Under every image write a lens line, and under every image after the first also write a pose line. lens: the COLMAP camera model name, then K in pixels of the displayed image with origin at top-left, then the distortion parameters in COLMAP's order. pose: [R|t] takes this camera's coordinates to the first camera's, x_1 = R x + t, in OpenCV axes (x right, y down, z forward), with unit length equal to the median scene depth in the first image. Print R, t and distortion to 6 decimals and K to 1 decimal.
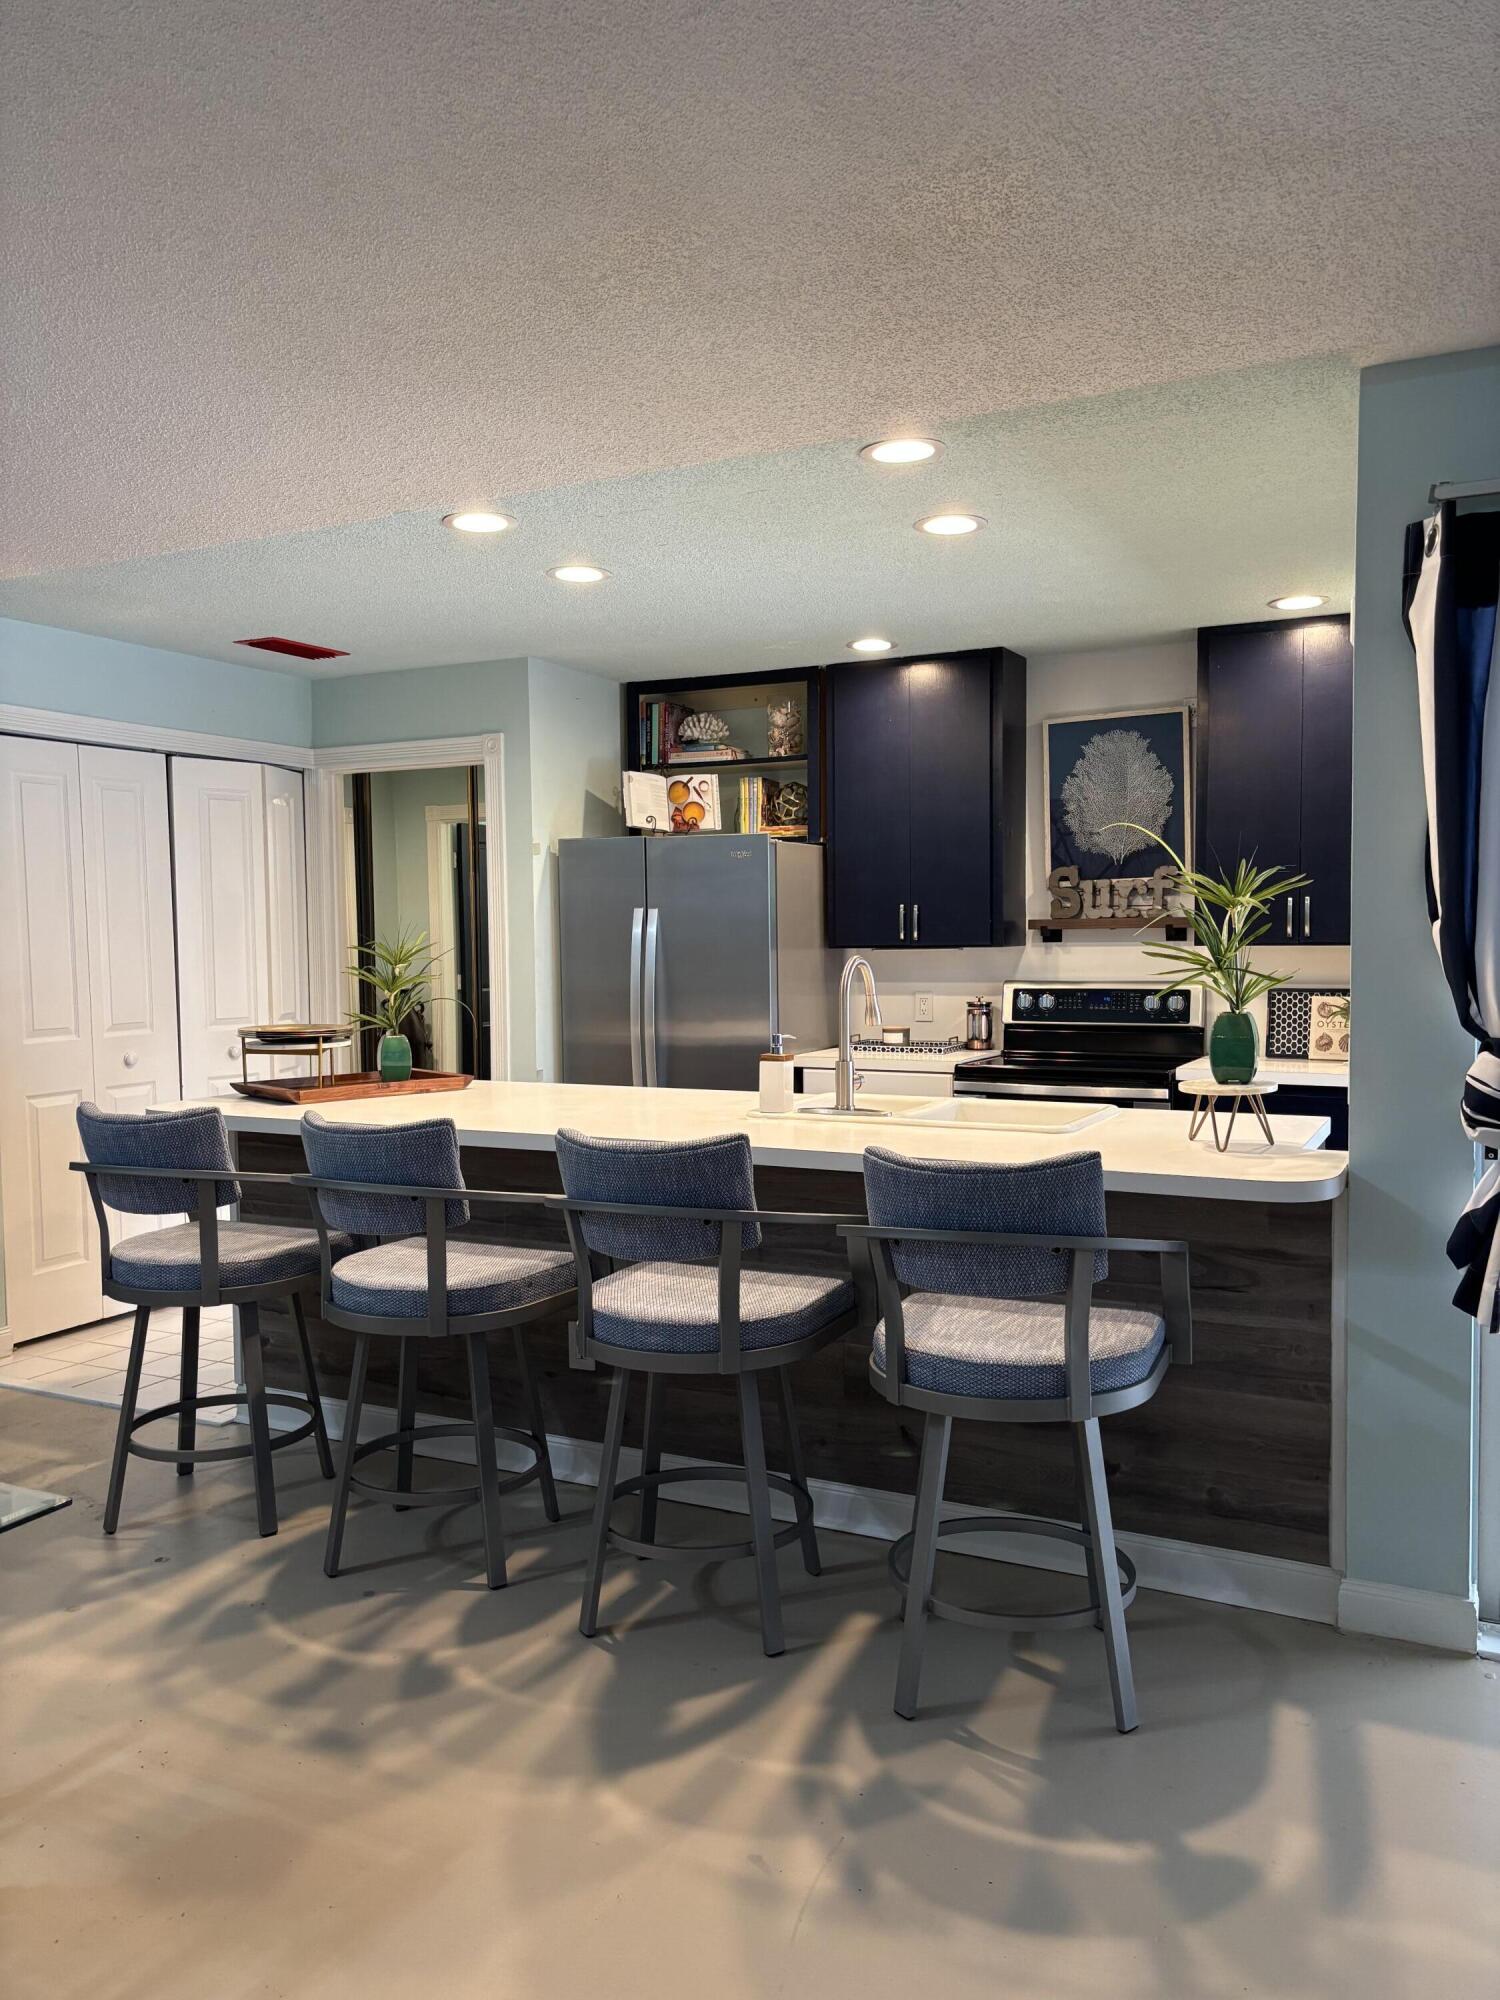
lens RADIAL K [[1526.8, 0, 750.0], [0, 1526.8, 1000.0], [0, 0, 1]] dist [0.030764, -0.001503]
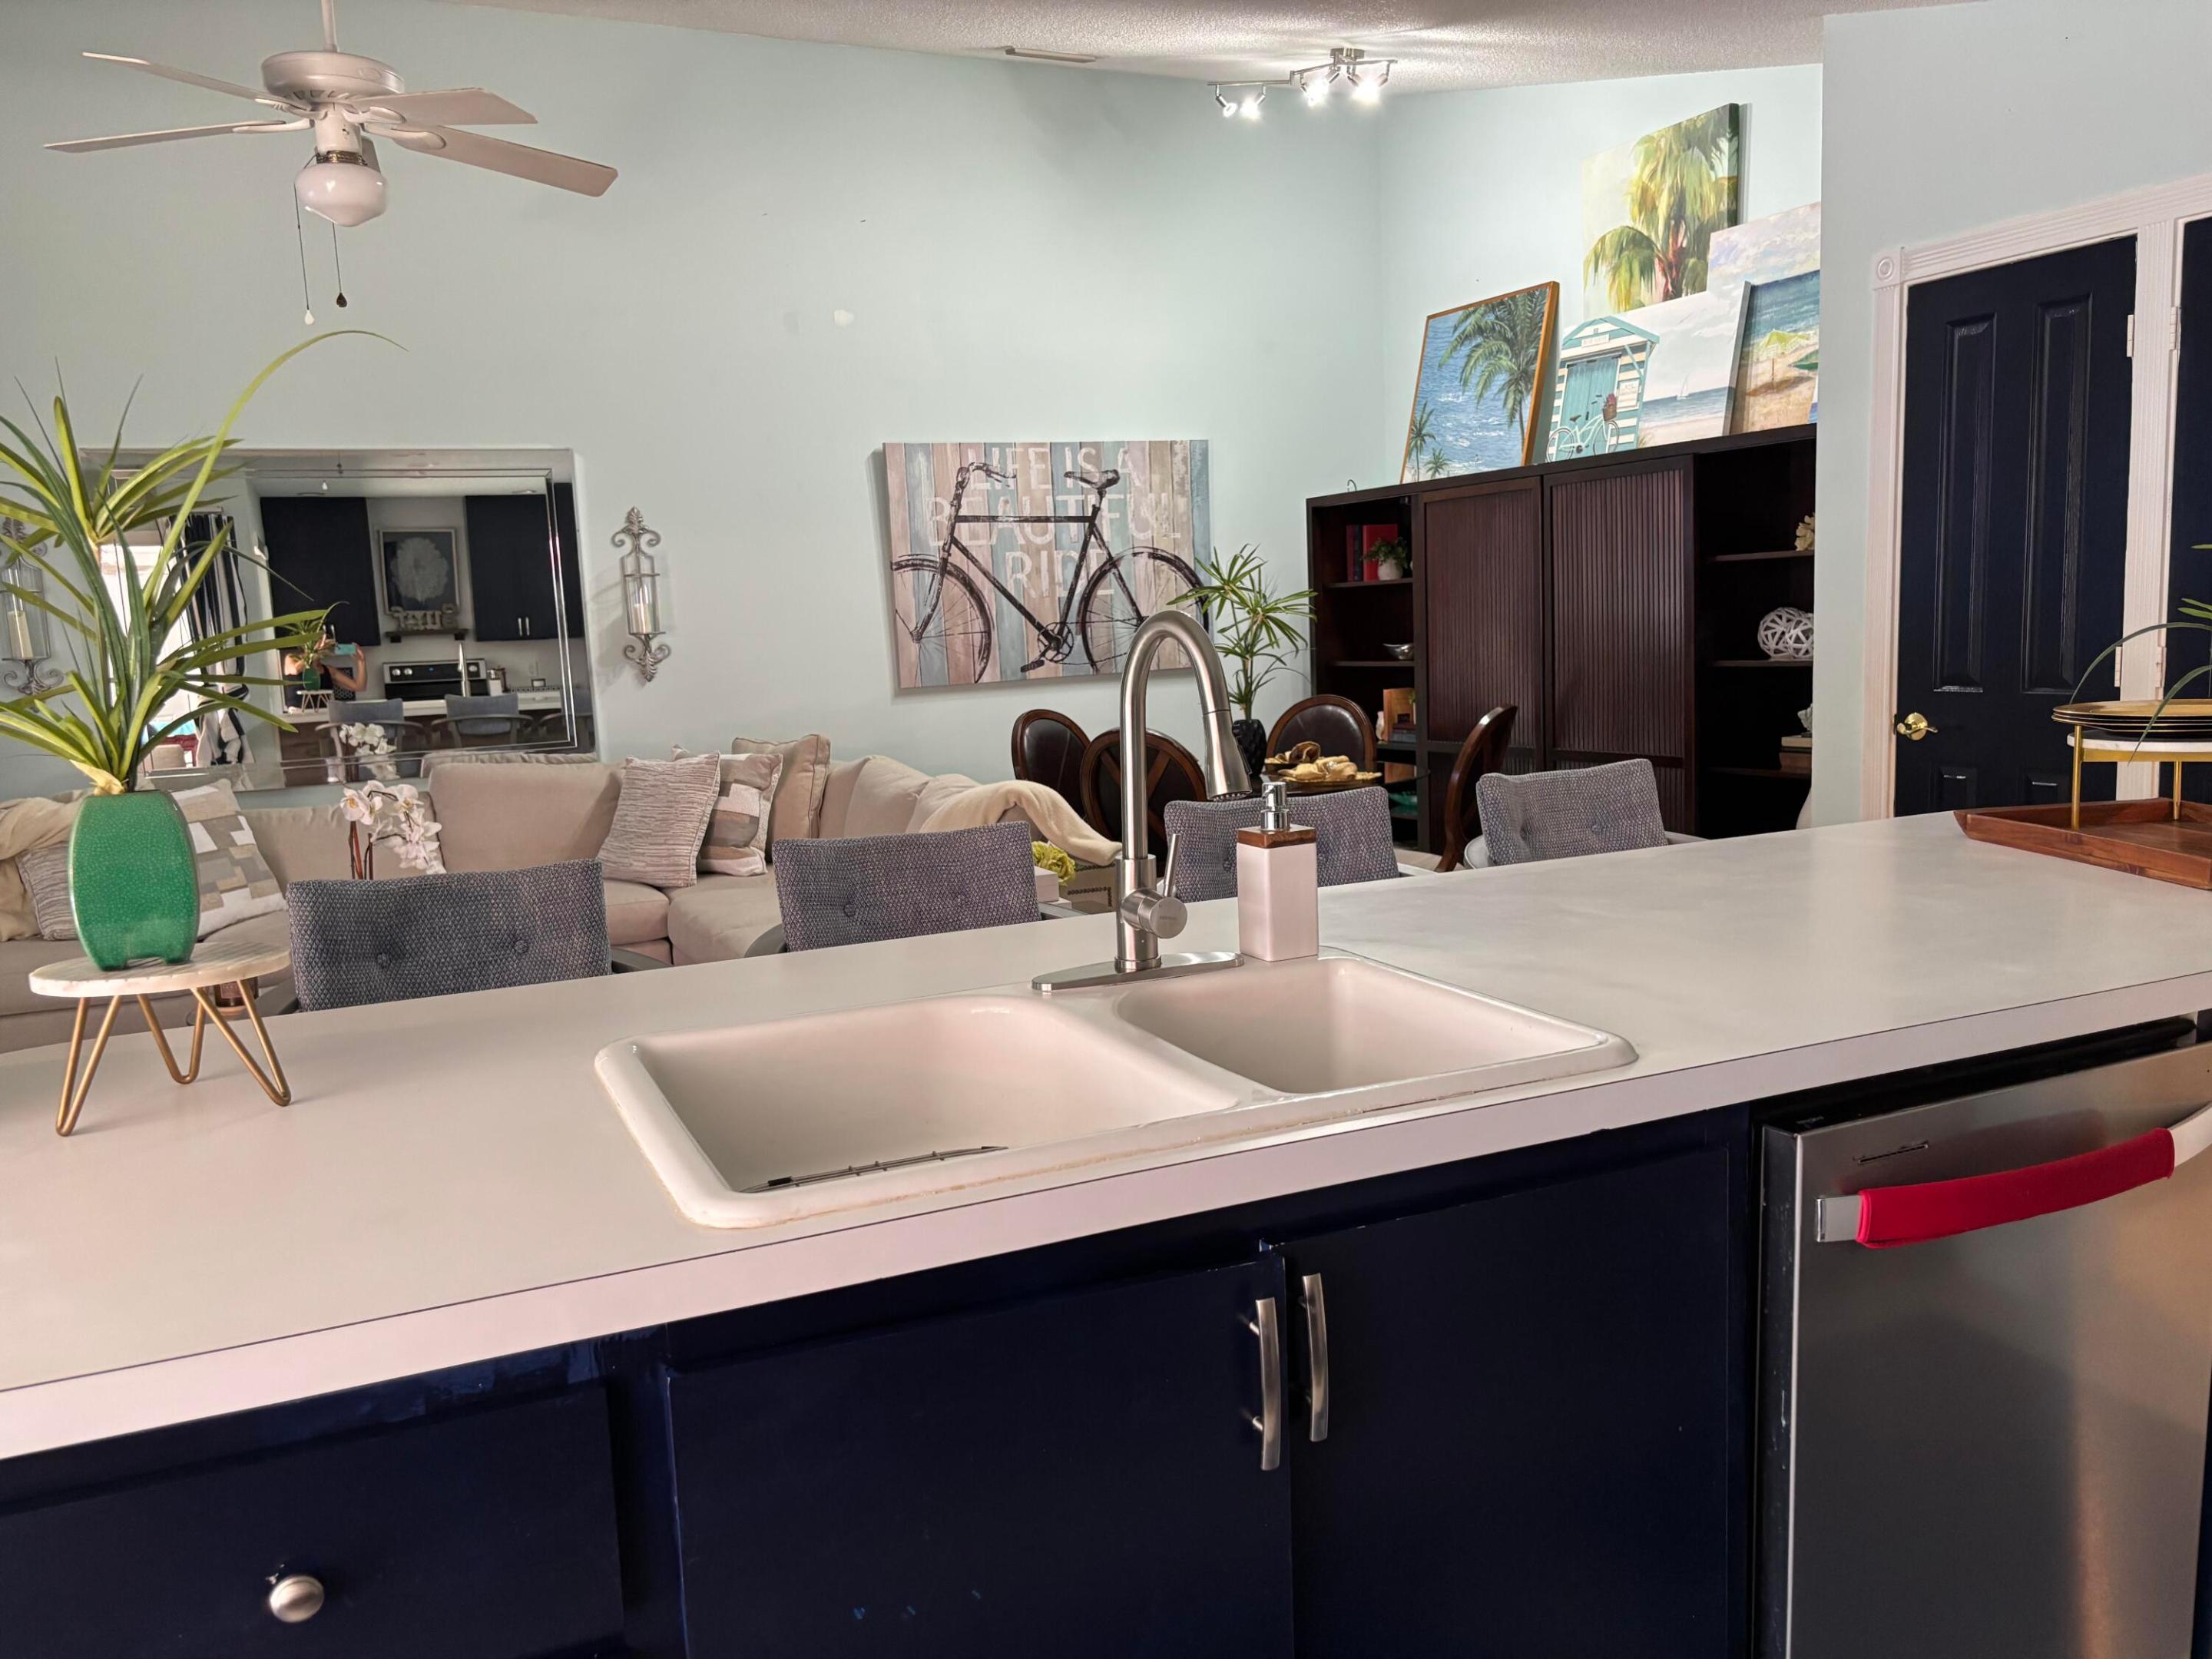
lens RADIAL K [[1688.6, 0, 1106.0], [0, 1688.6, 829.5], [0, 0, 1]] dist [0.030764, -0.001503]
pose [[0.987460, -0.054722, 0.148083, 0.793800], [0.042288, 0.995410, 0.085852, 0.057276], [-0.152102, -0.078513, 0.985241, -1.427555]]
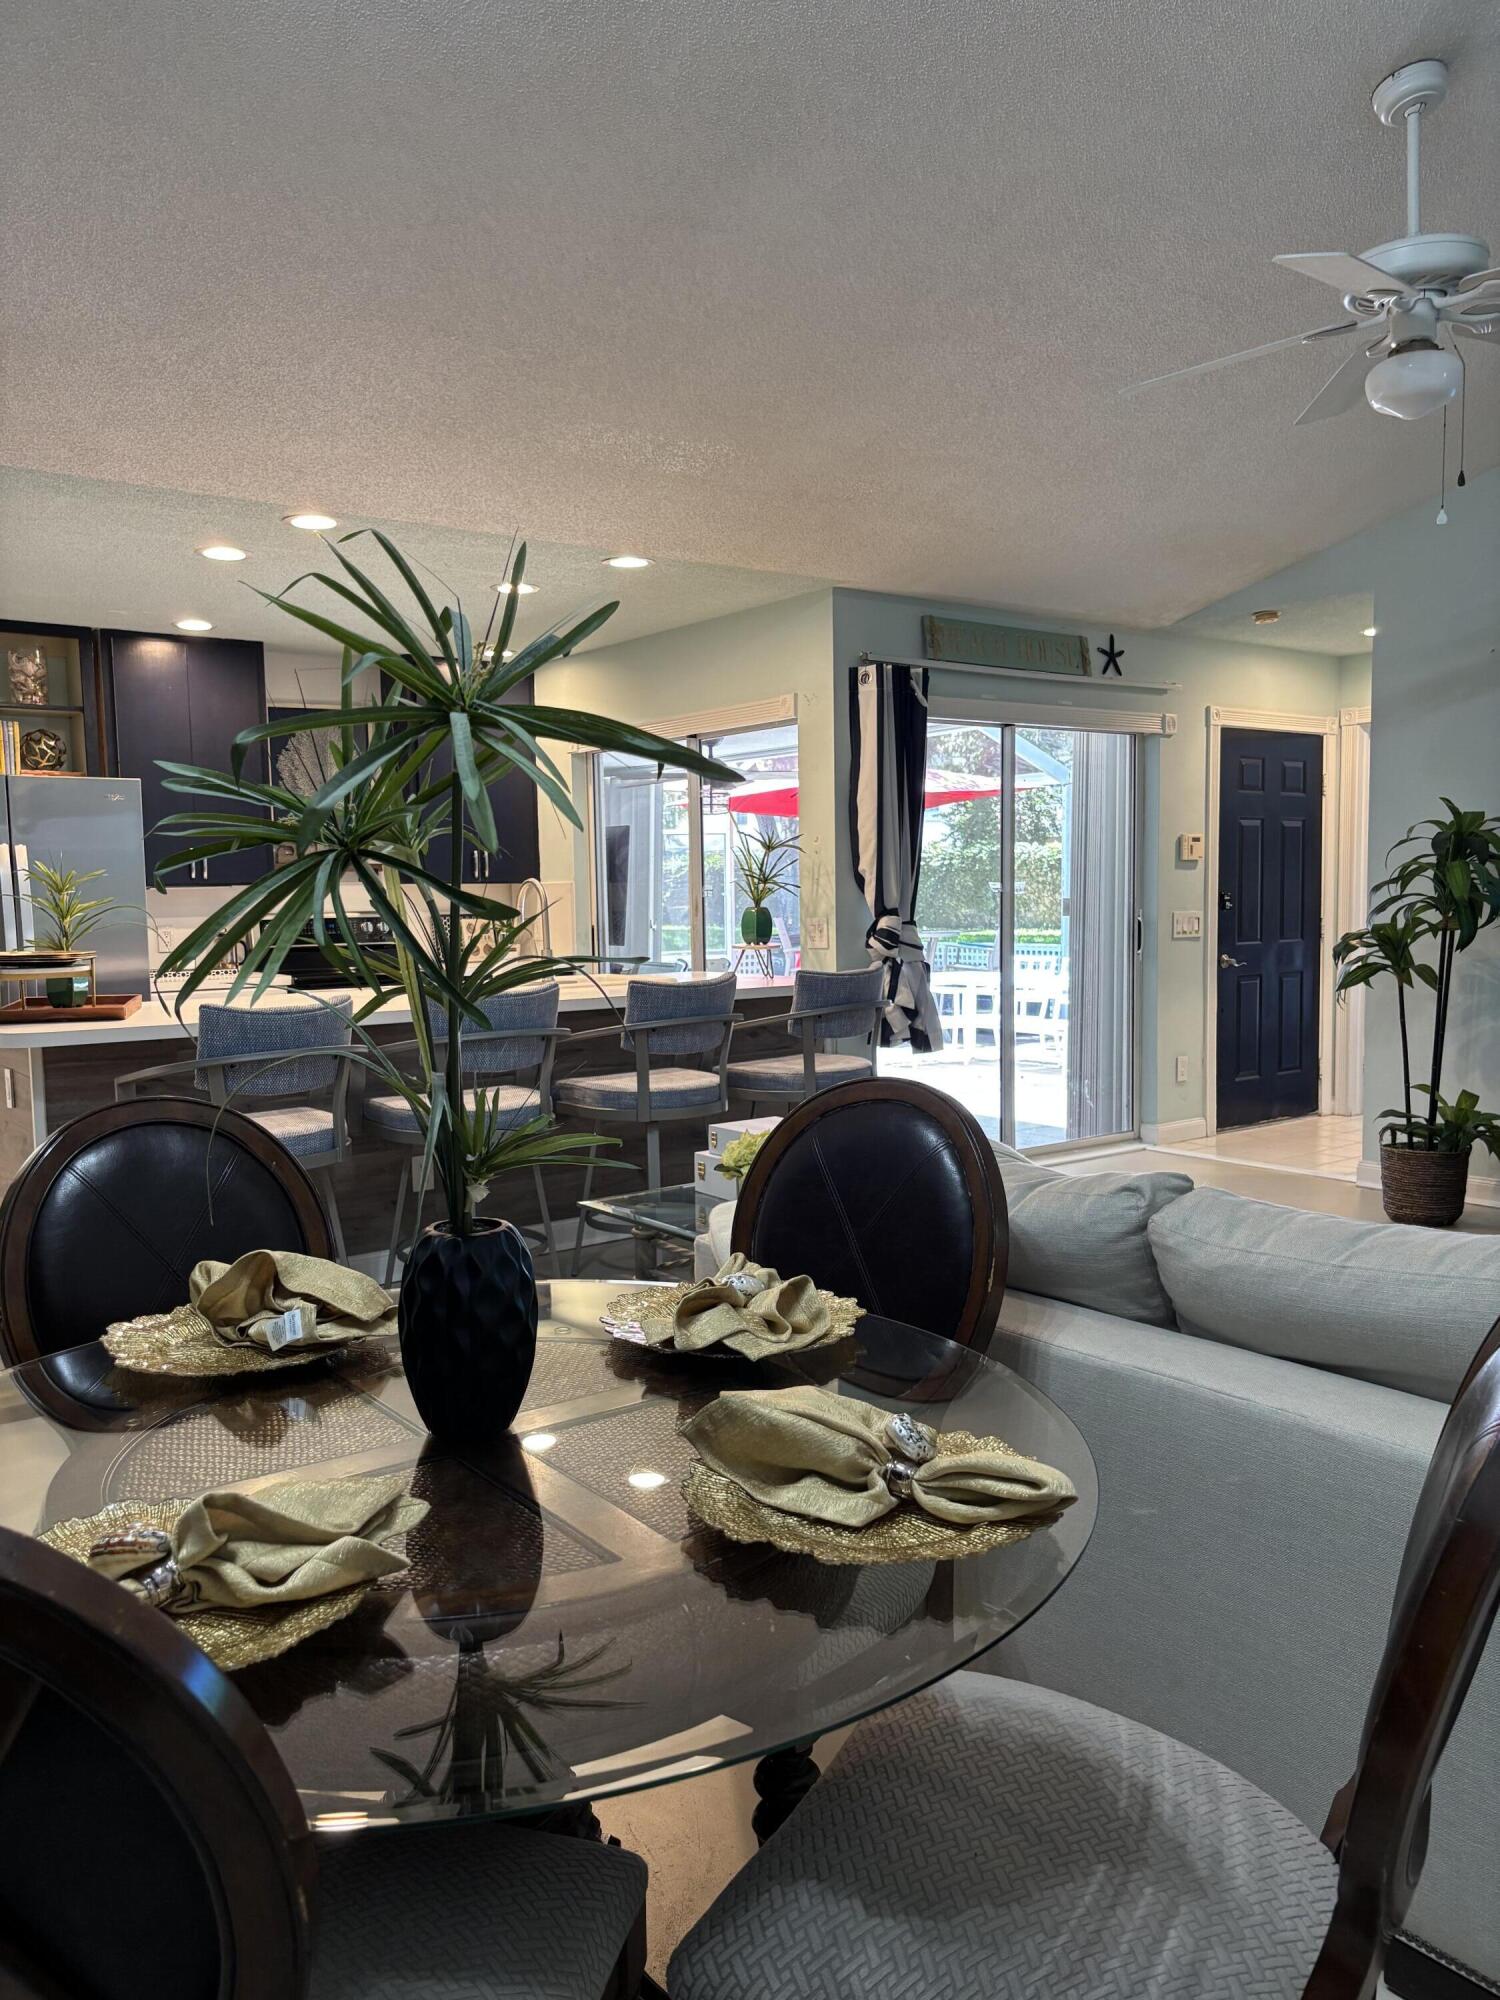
lens RADIAL K [[1534.9, 0, 747.9], [0, 1534.9, 1013.3], [0, 0, 1]] dist [0.031896, -0.001940]
pose [[0.440355, -0.066823, 0.895334, -0.798726], [0.050188, 0.997499, 0.049764, 0.025401], [-0.896420, 0.023021, 0.442607, 0.111013]]
